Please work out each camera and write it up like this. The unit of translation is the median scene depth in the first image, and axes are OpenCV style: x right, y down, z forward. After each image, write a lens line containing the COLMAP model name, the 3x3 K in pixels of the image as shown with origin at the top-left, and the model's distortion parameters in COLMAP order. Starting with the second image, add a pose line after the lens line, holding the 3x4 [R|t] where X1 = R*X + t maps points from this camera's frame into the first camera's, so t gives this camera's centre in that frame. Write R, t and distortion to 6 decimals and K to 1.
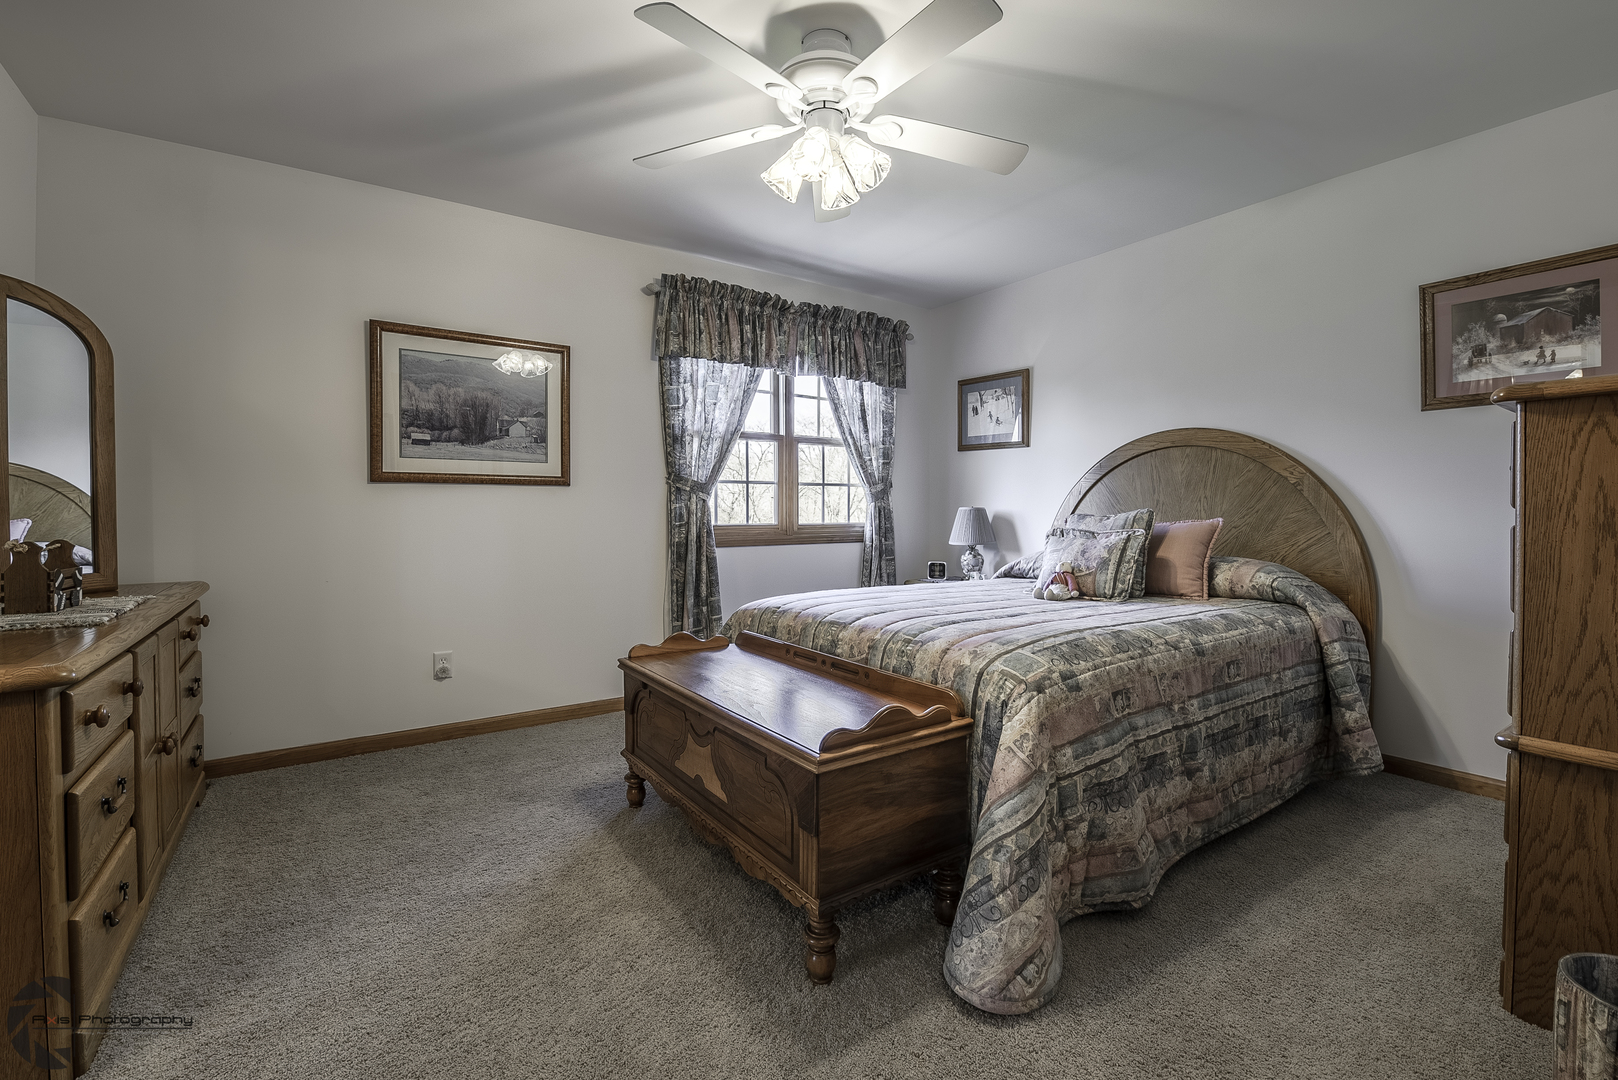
lens RADIAL K [[689.9, 0, 809.0], [0, 689.9, 540.0], [0, 0, 1]] dist [-0.002719, -0.014560]
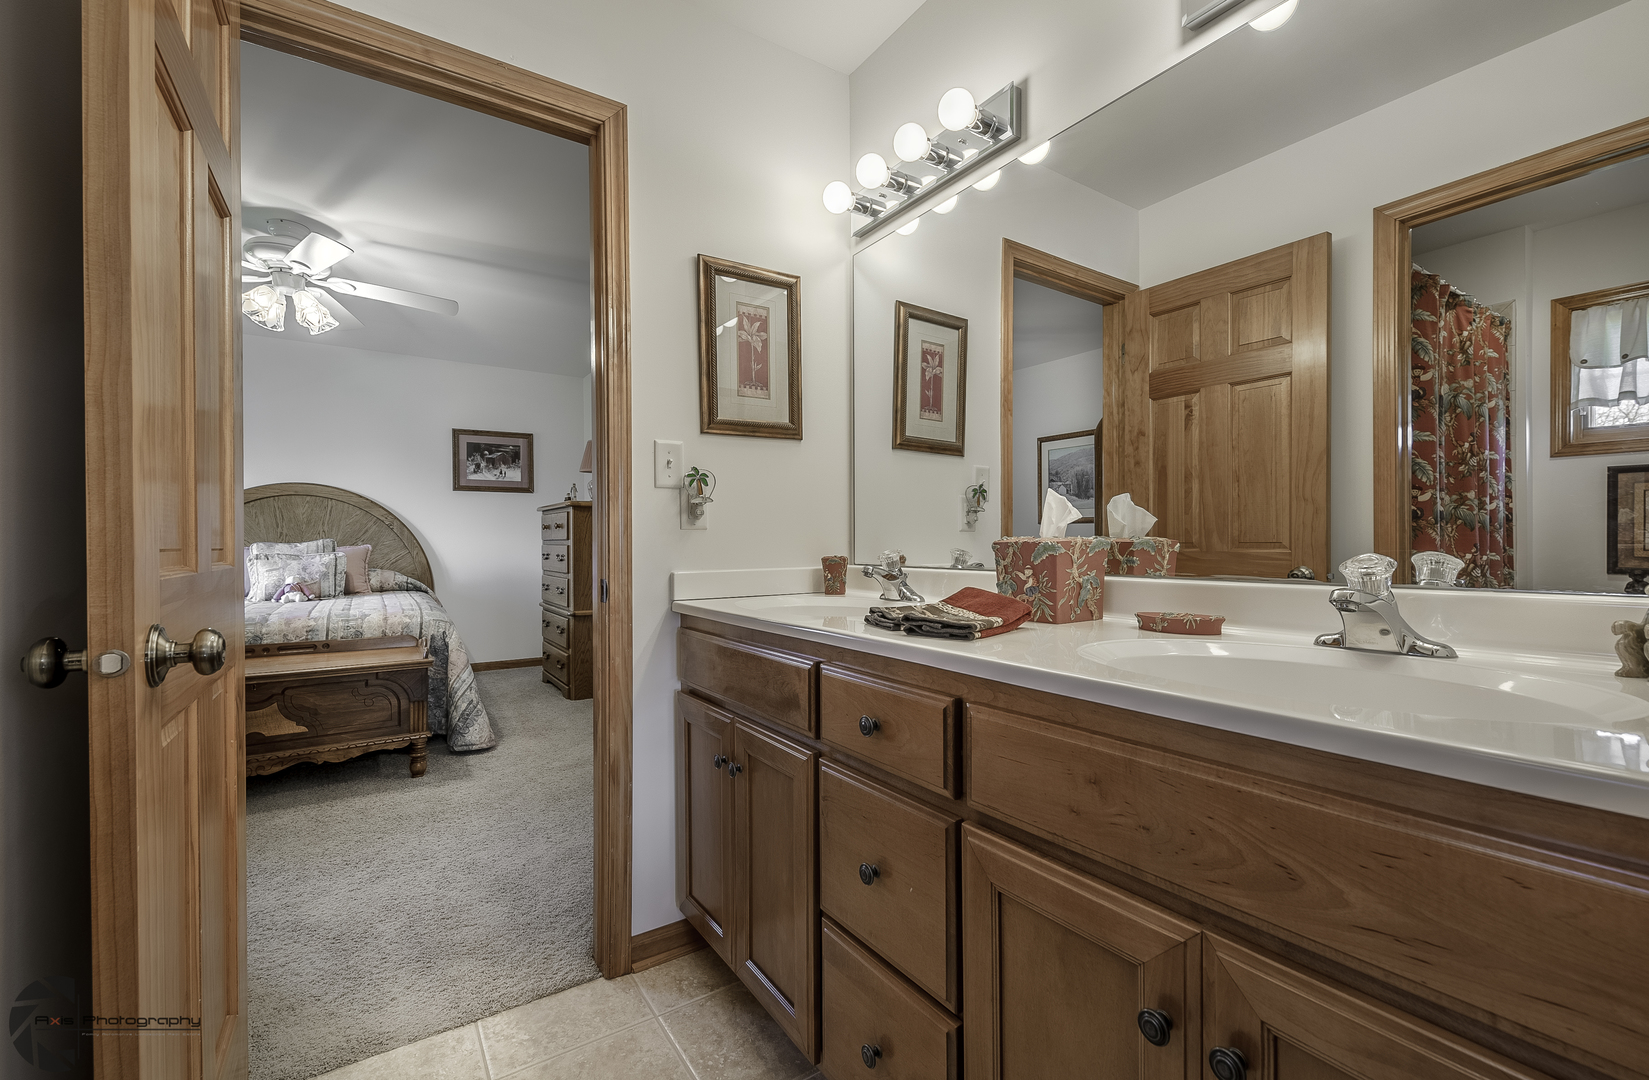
lens RADIAL K [[703.3, 0, 824.5], [0, 703.3, 540.0], [0, 0, 1]] dist [0.000044, 0.000004]
pose [[0.023098, -0.001314, 0.999732, -1.182153], [0.040252, 0.999189, 0.000383, 0.000519], [-0.998923, 0.040232, 0.023132, -0.145641]]
